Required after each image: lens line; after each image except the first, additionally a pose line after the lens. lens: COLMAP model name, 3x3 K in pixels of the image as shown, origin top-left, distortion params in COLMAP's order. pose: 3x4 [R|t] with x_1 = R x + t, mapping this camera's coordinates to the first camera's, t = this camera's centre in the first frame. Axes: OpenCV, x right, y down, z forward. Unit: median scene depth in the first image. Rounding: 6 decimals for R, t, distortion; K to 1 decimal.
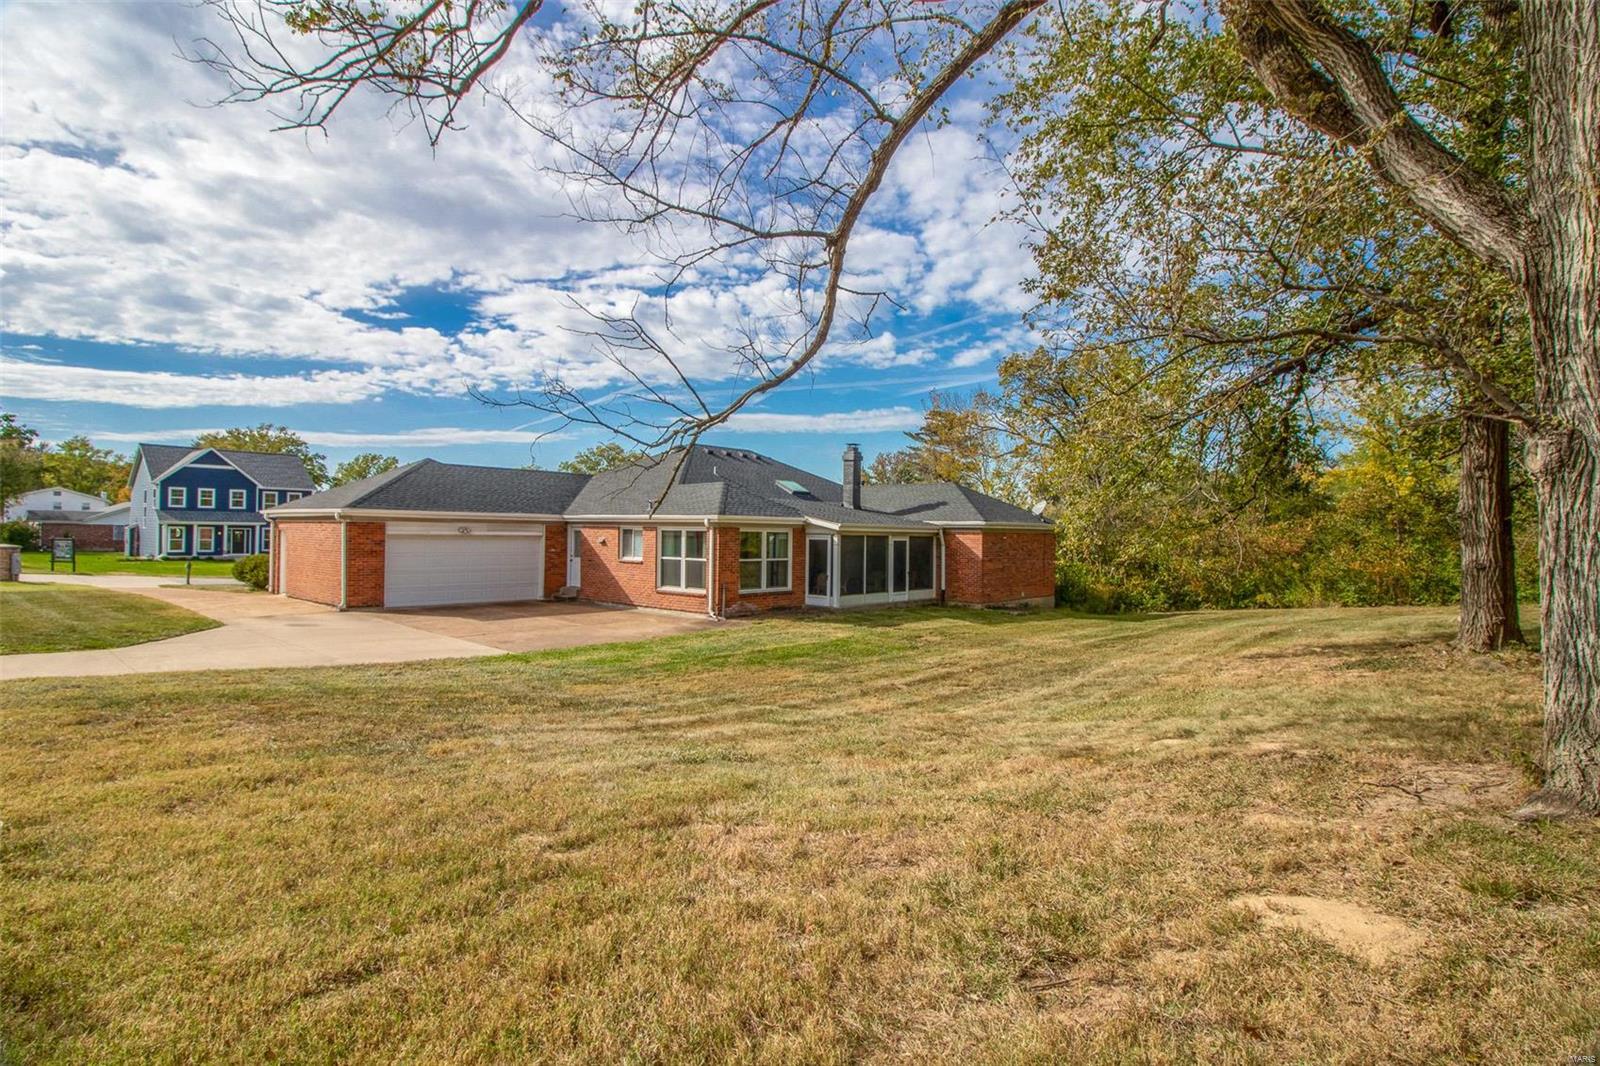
lens RADIAL K [[811.5, 0, 798.7], [0, 811.5, 537.2], [0, 0, 1]] dist [-0.009241, -0.007870]
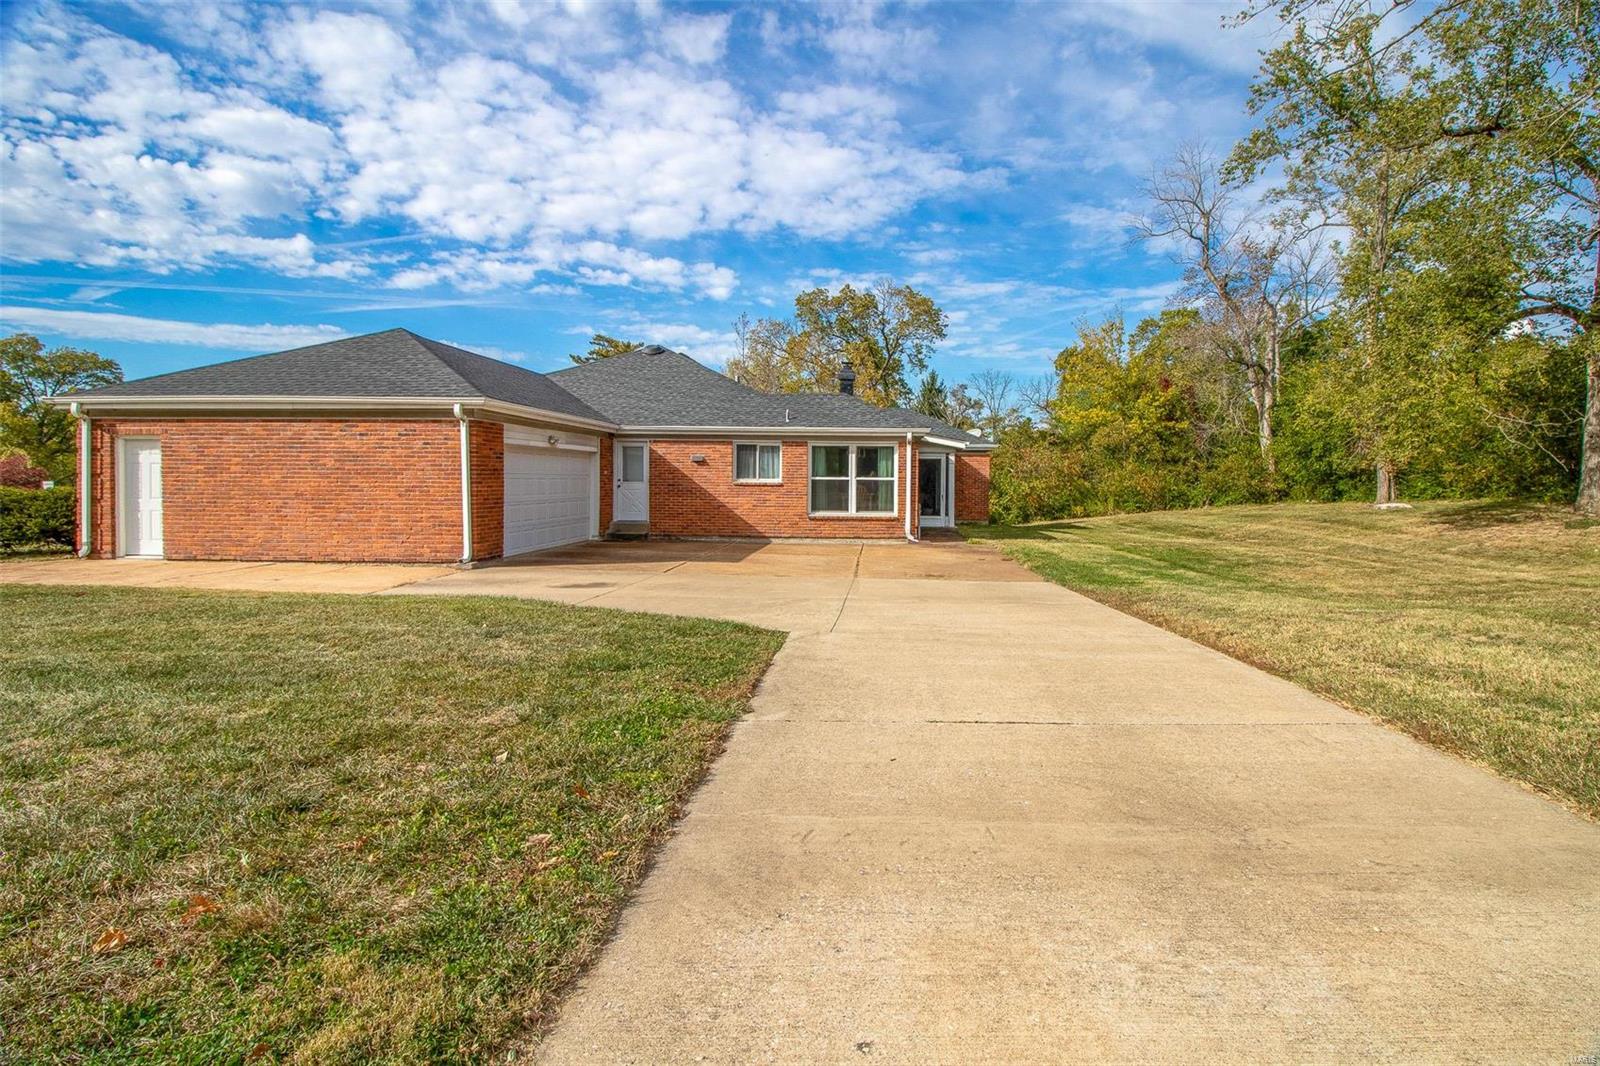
lens RADIAL K [[811.5, 0, 852.8], [0, 811.5, 480.9], [0, 0, 1]] dist [-0.009241, -0.007870]
pose [[0.764654, -0.010190, 0.644361, -0.672732], [0.007655, 0.999948, 0.006730, 0.022358], [-0.644396, -0.000213, 0.764692, 0.319034]]
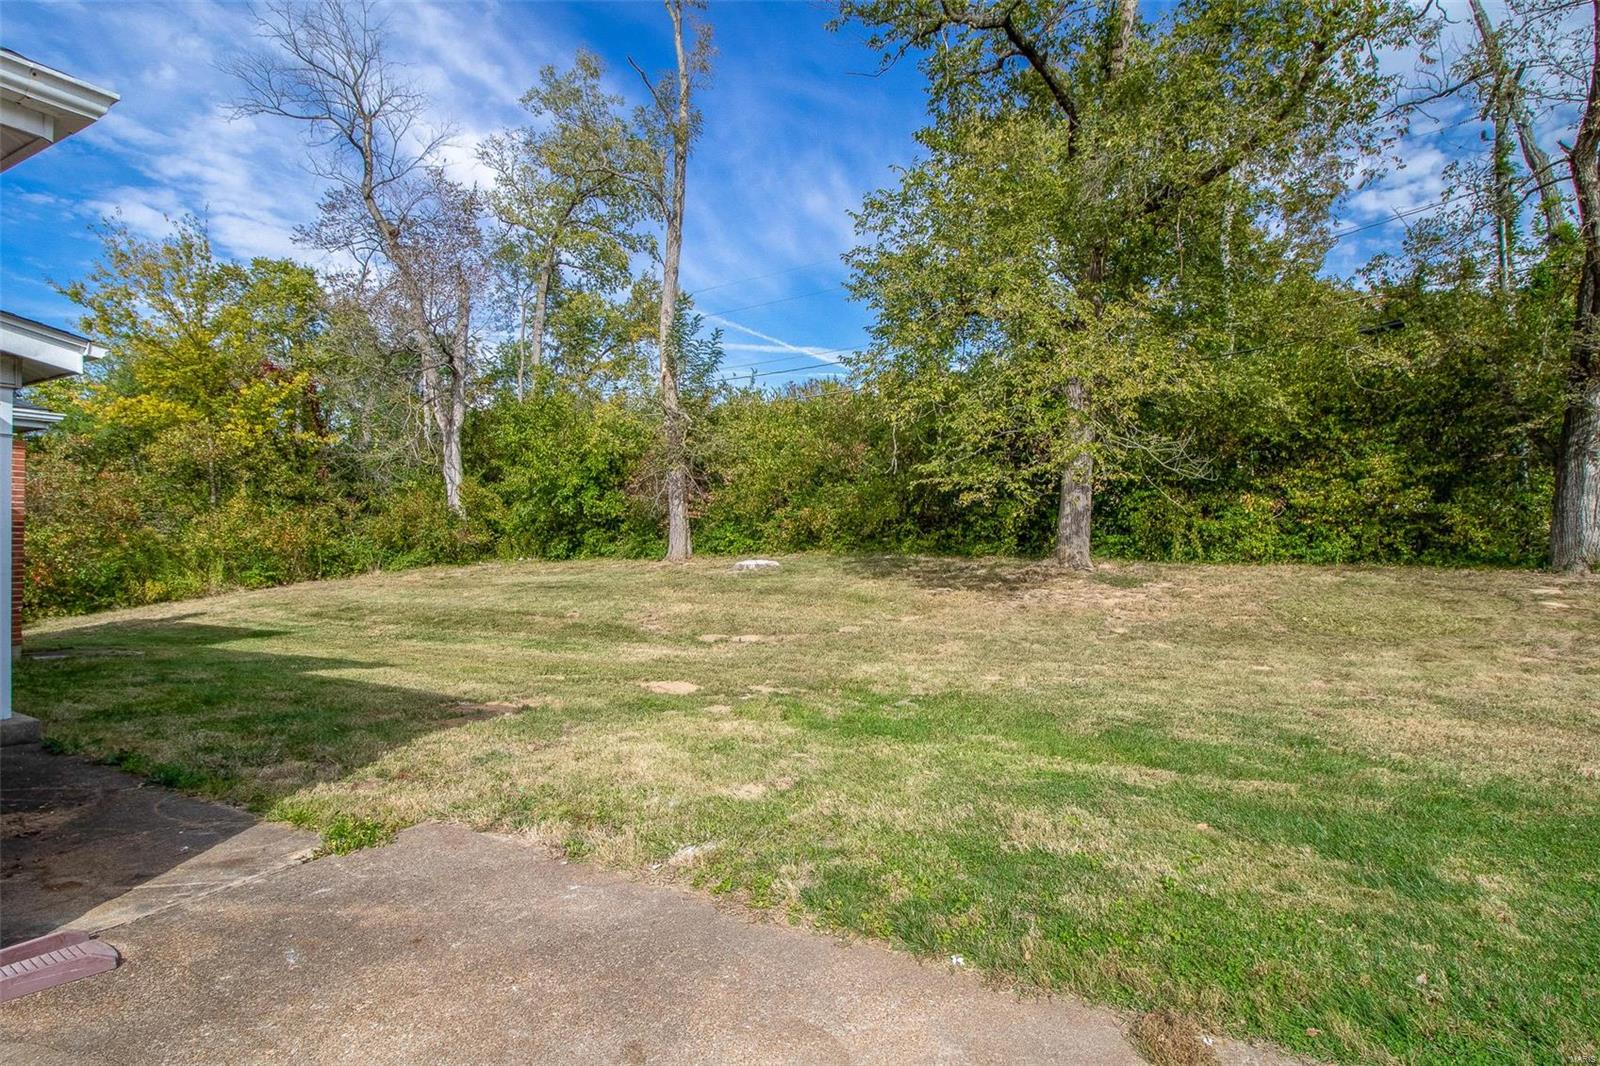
lens RADIAL K [[811.5, 0, 800.1], [0, 811.5, 531.9], [0, 0, 1]] dist [-0.009241, -0.007870]
pose [[-0.223538, -0.005748, 0.974678, -0.188046], [-0.003954, 0.999980, 0.004990, 0.033409], [-0.974687, -0.002738, -0.223556, 0.826930]]
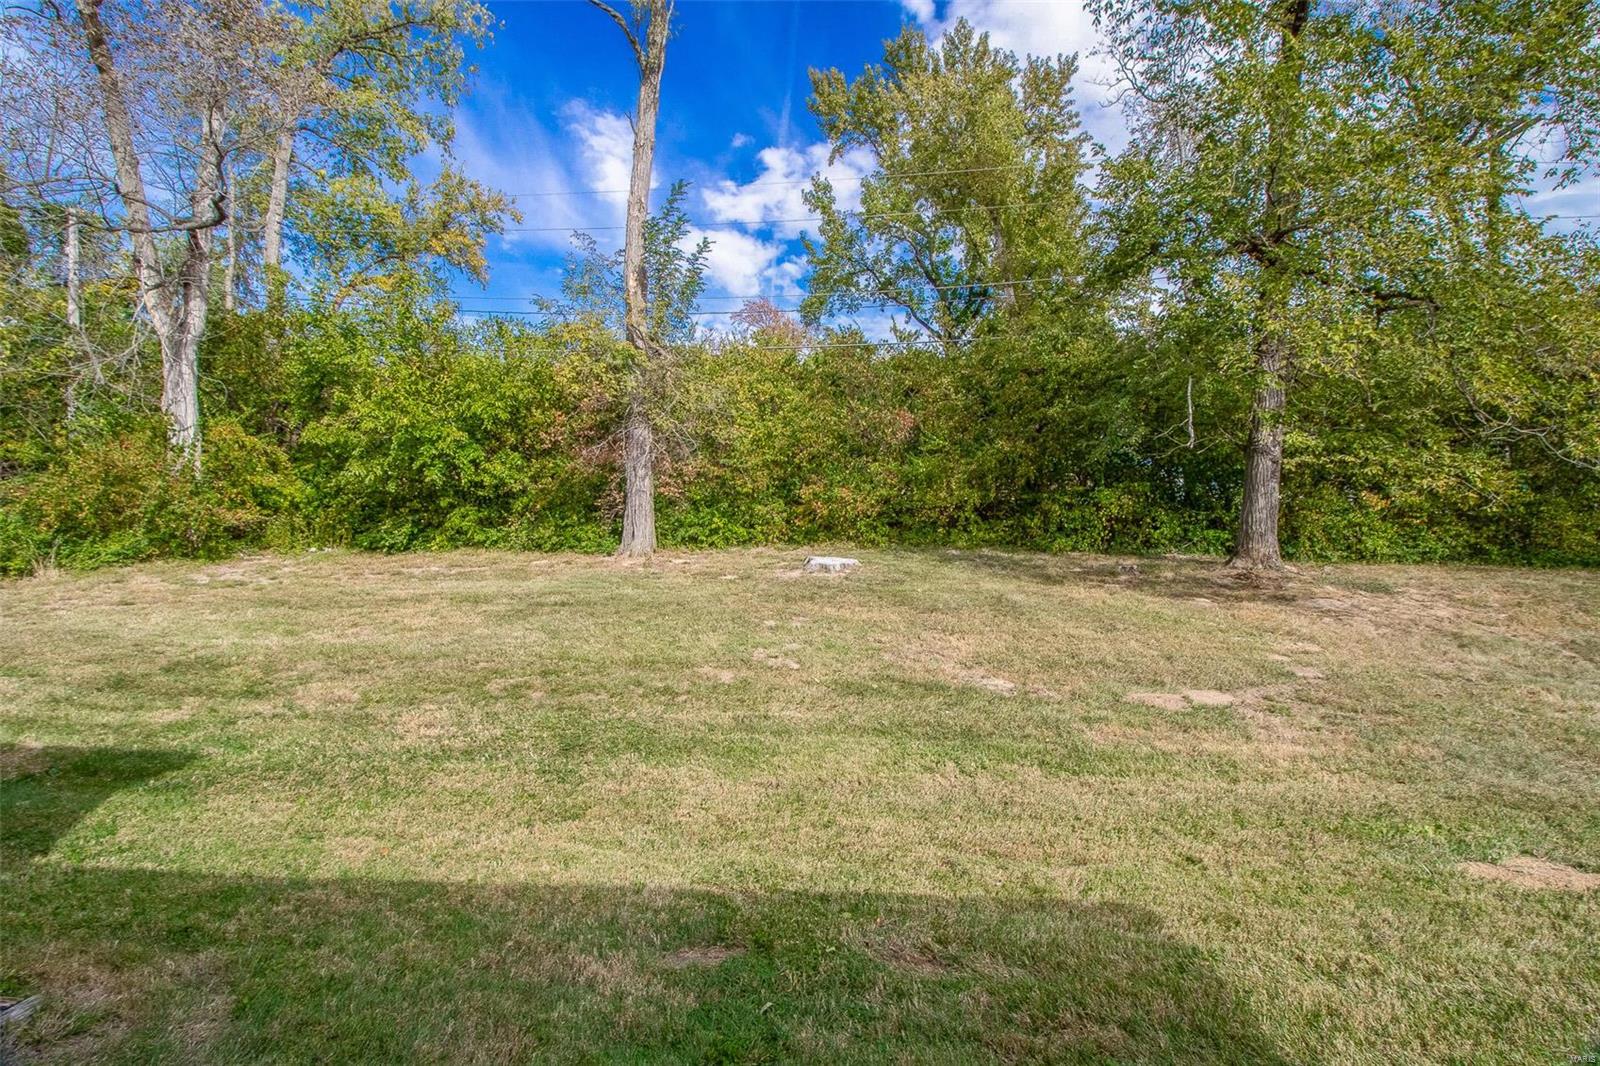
lens RADIAL K [[811.5, 0, 801.6], [0, 811.5, 526.9], [0, 0, 1]] dist [-0.009241, -0.007870]
pose [[-0.628353, -0.021810, 0.777623, 0.158252], [-0.026015, 0.999637, 0.007016, 0.041110], [-0.777493, -0.015821, -0.628692, 1.076847]]
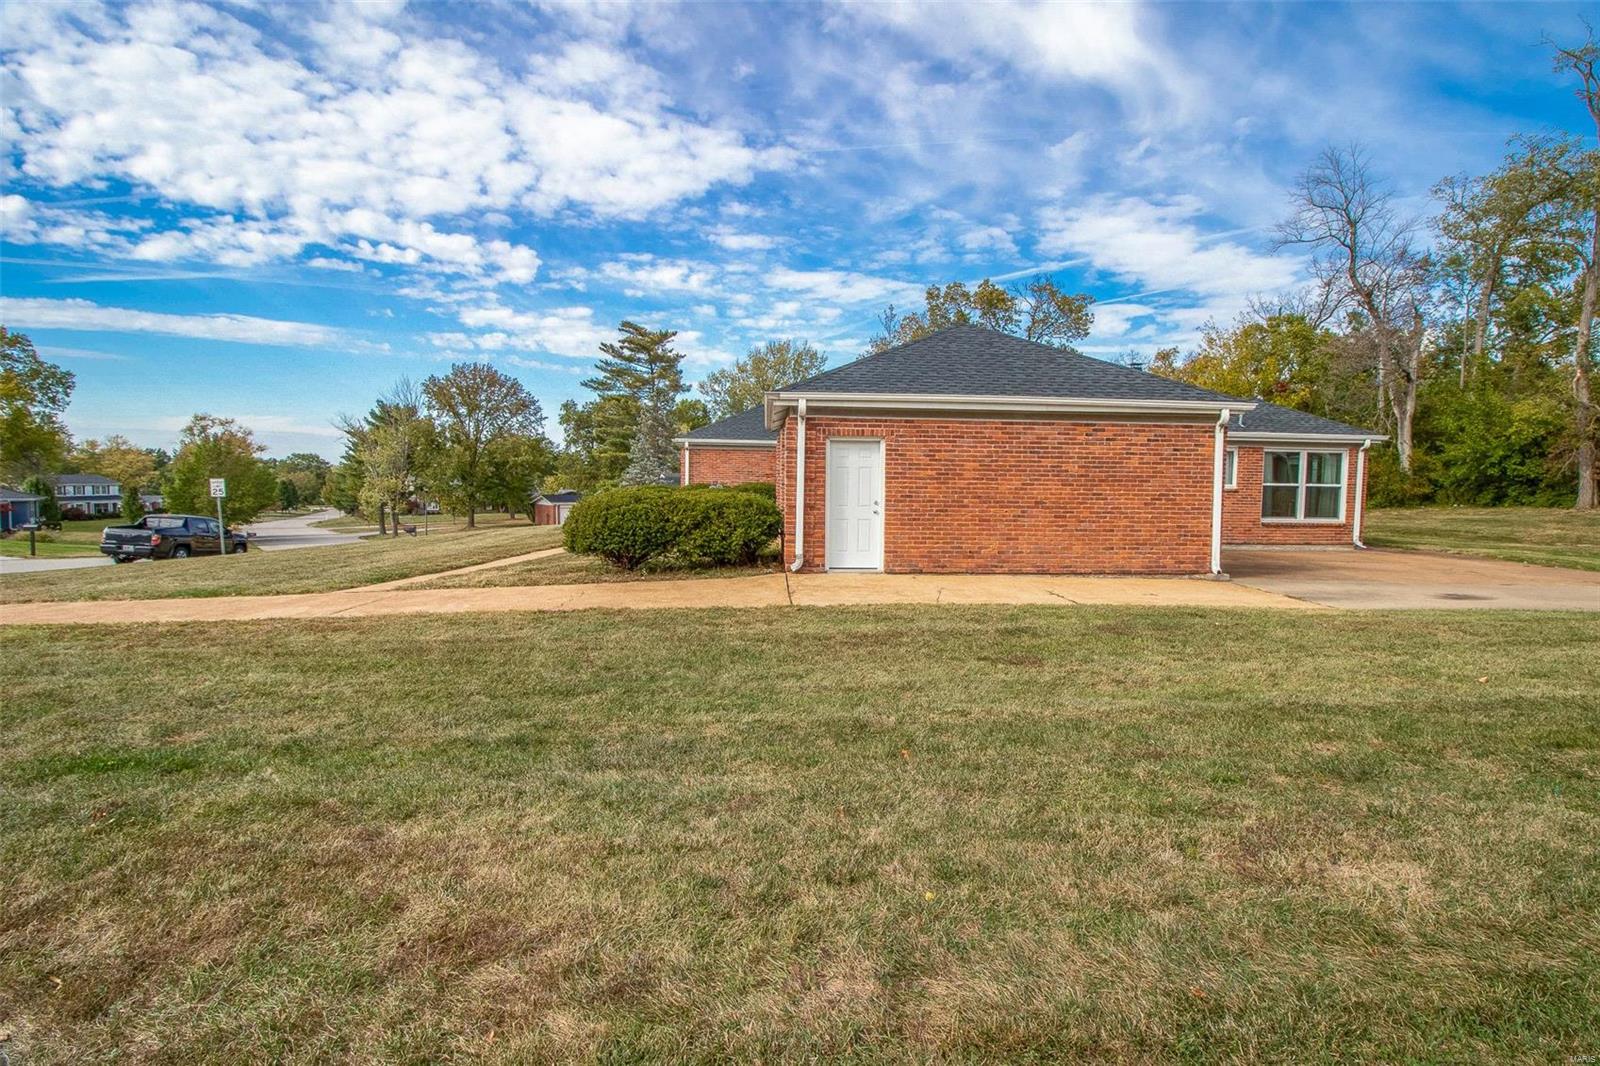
lens RADIAL K [[811.5, 0, 815.2], [0, 811.5, 527.8], [0, 0, 1]] dist [-0.009241, -0.007870]
pose [[0.704222, -0.048250, 0.708338, -1.079830], [-0.002412, 0.997520, 0.070347, 0.012335], [-0.709976, -0.051248, 0.702359, 0.725806]]
